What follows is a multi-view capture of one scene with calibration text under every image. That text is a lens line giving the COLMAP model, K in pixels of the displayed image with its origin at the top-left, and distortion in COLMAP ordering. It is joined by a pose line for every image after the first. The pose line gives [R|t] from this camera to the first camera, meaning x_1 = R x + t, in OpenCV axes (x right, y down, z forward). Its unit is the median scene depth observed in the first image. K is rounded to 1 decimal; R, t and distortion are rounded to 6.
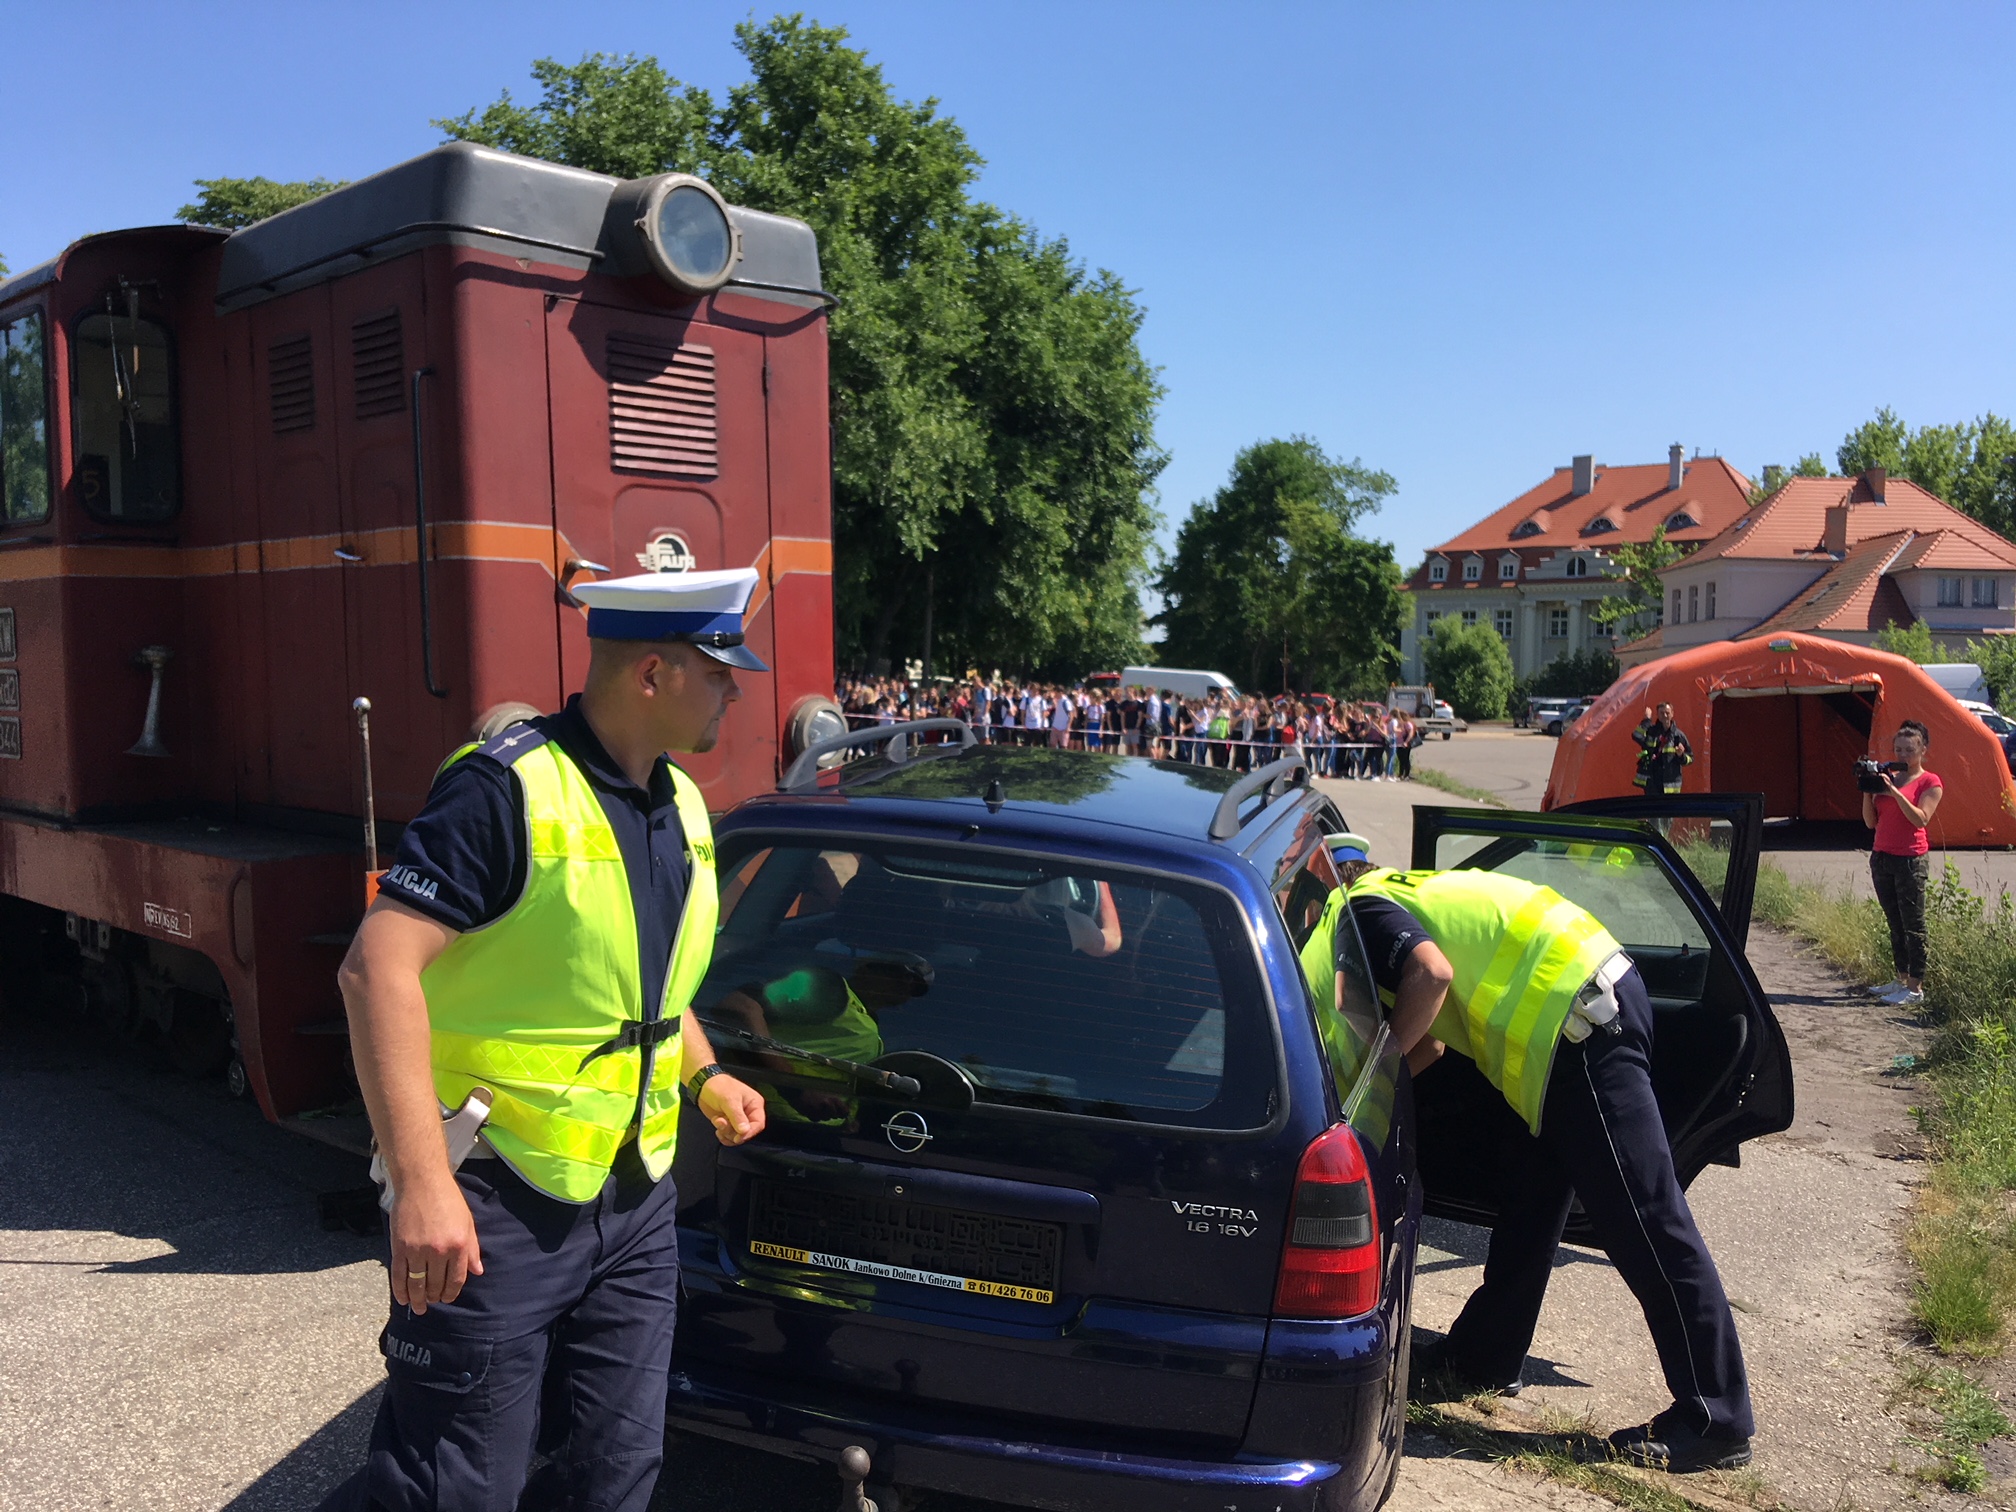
lens RADIAL K [[1678.5, 0, 1008.0], [0, 1678.5, 756.0], [0, 0, 1]] dist [0.116766, -0.203598]
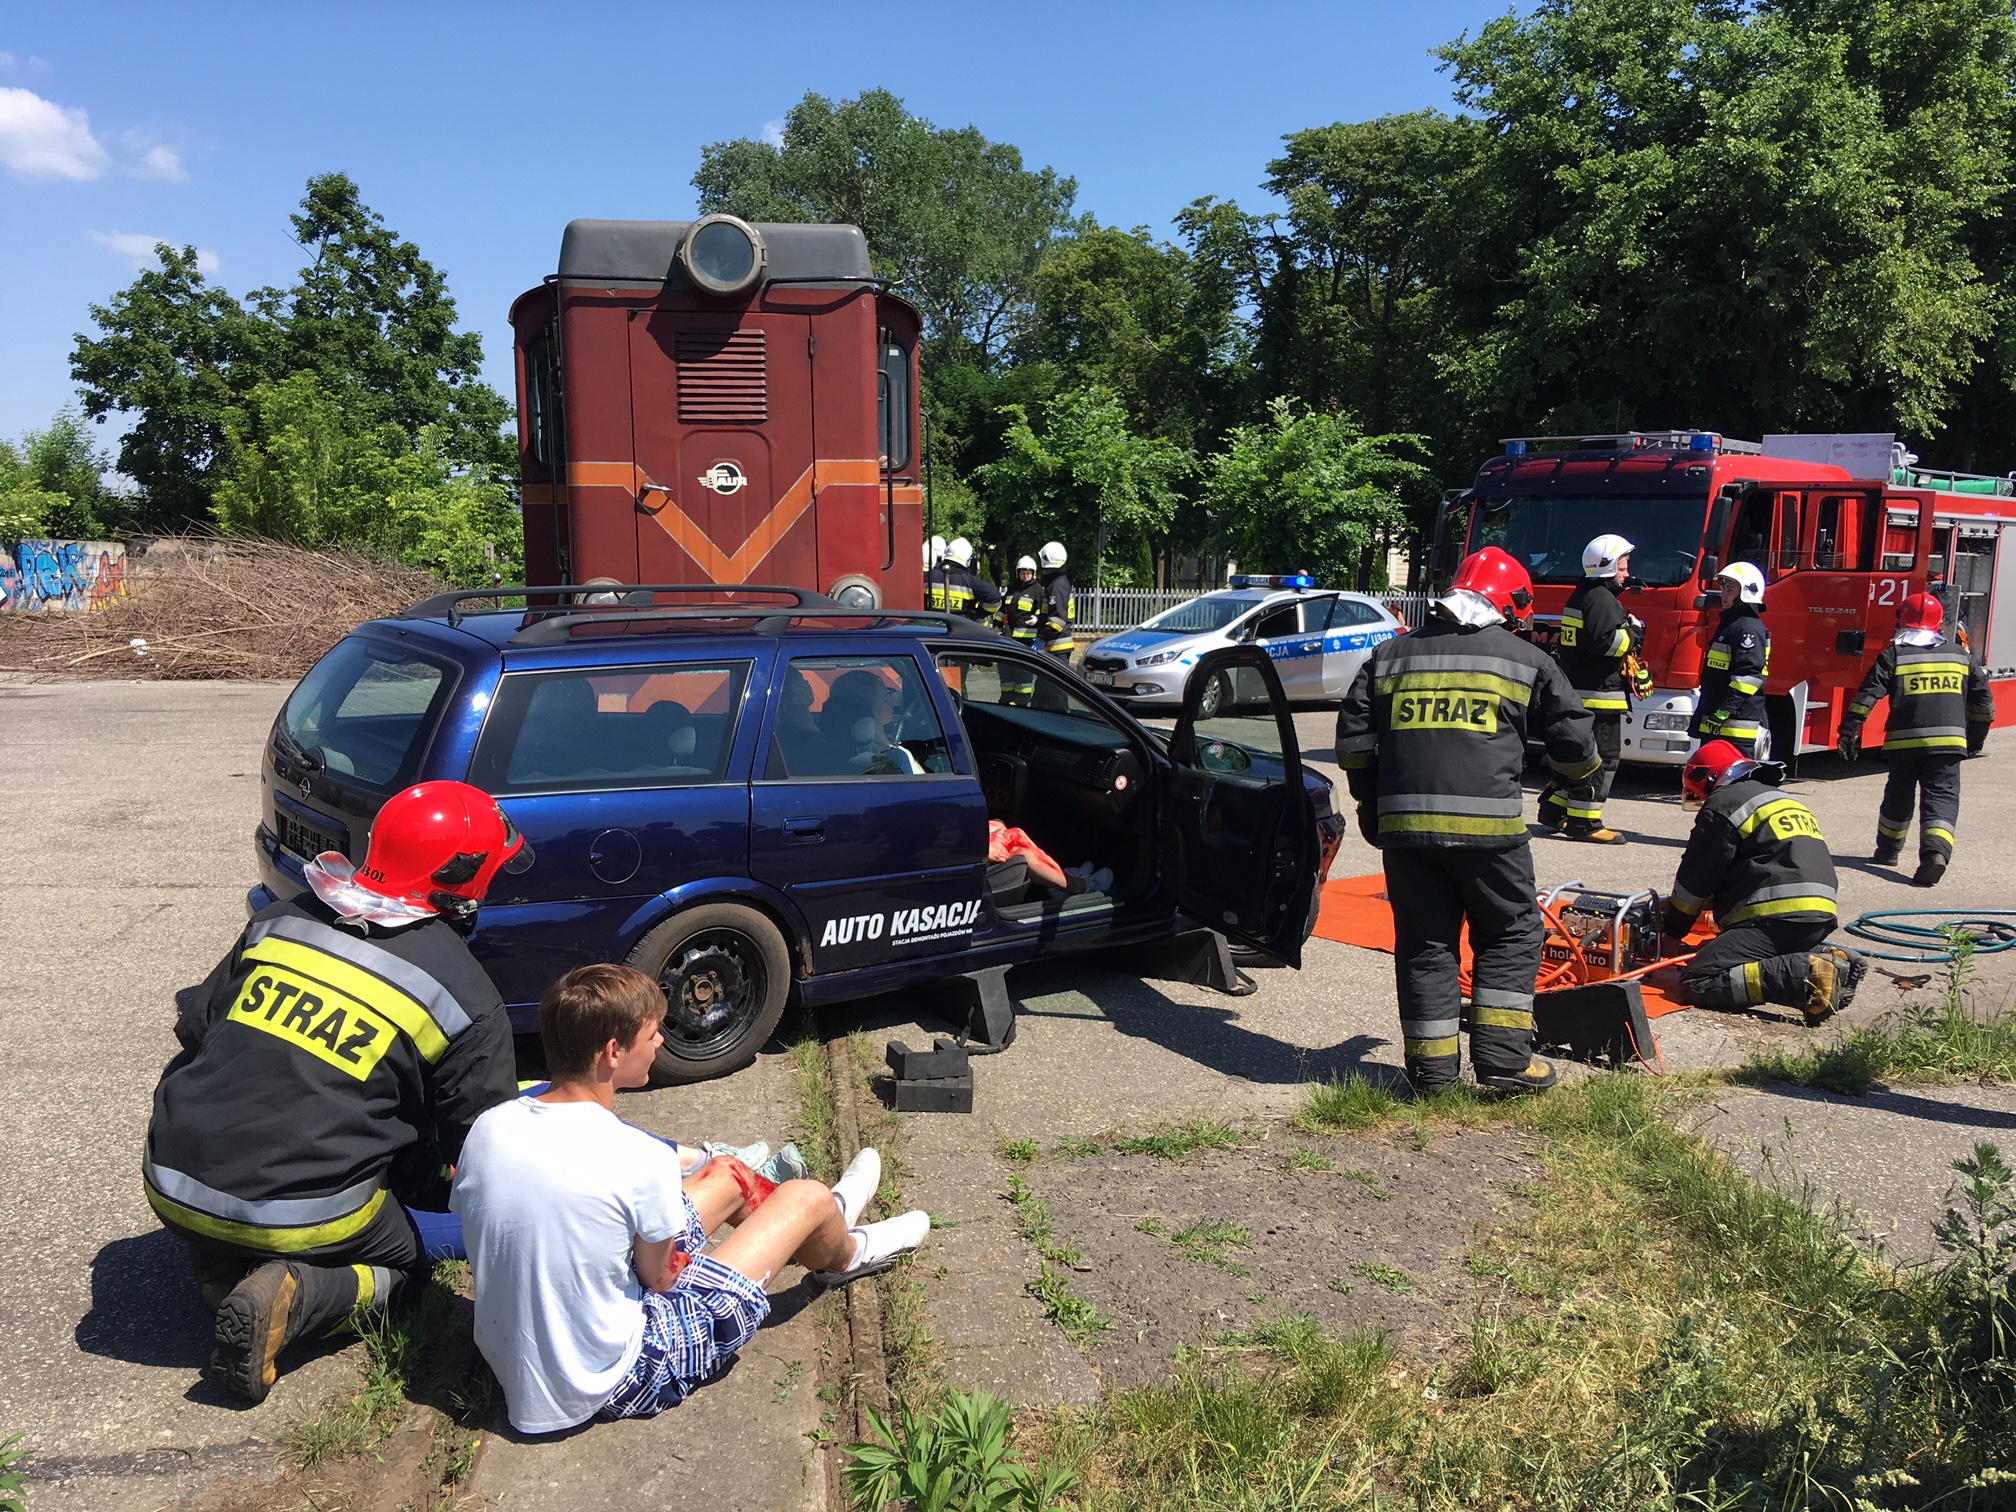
lens RADIAL K [[1678.5, 0, 1008.0], [0, 1678.5, 756.0], [0, 0, 1]] dist [0.116766, -0.203598]
pose [[0.809136, 0.055466, -0.584998, 0.872341], [-0.024669, 0.997864, 0.060491, 0.028045], [0.587103, -0.034514, 0.808776, -0.050618]]
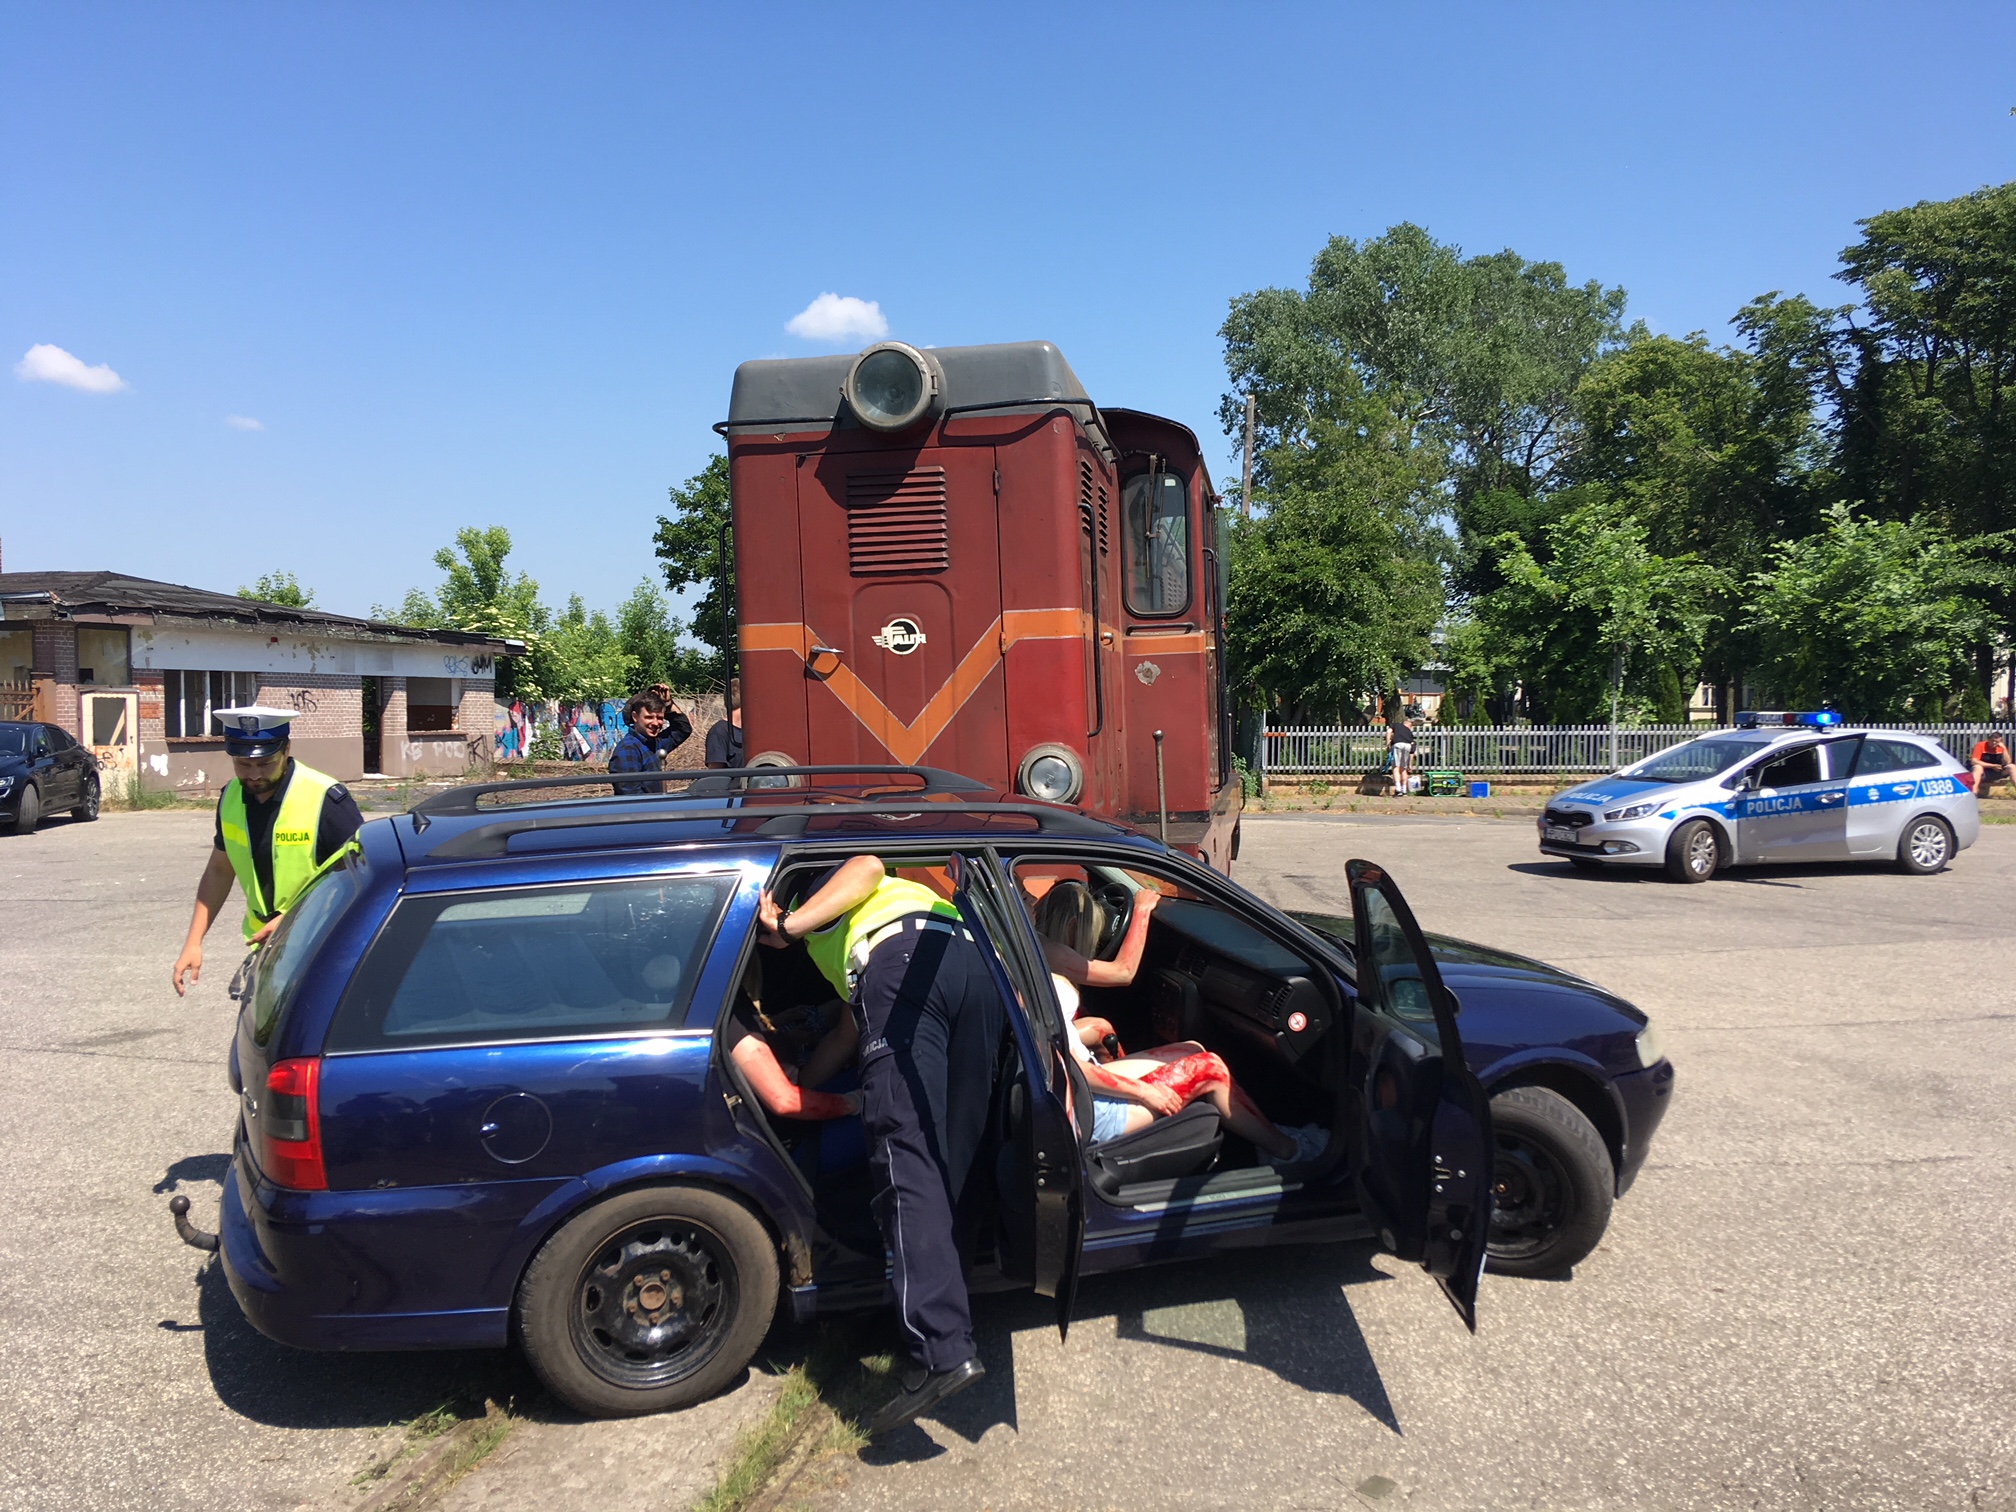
lens RADIAL K [[1678.5, 0, 1008.0], [0, 1678.5, 756.0], [0, 0, 1]] dist [0.116766, -0.203598]
pose [[0.579979, 0.000277, -0.814631, 0.885778], [-0.018562, 0.999745, -0.012875, -0.012523], [0.814420, 0.022588, 0.579836, 0.331642]]
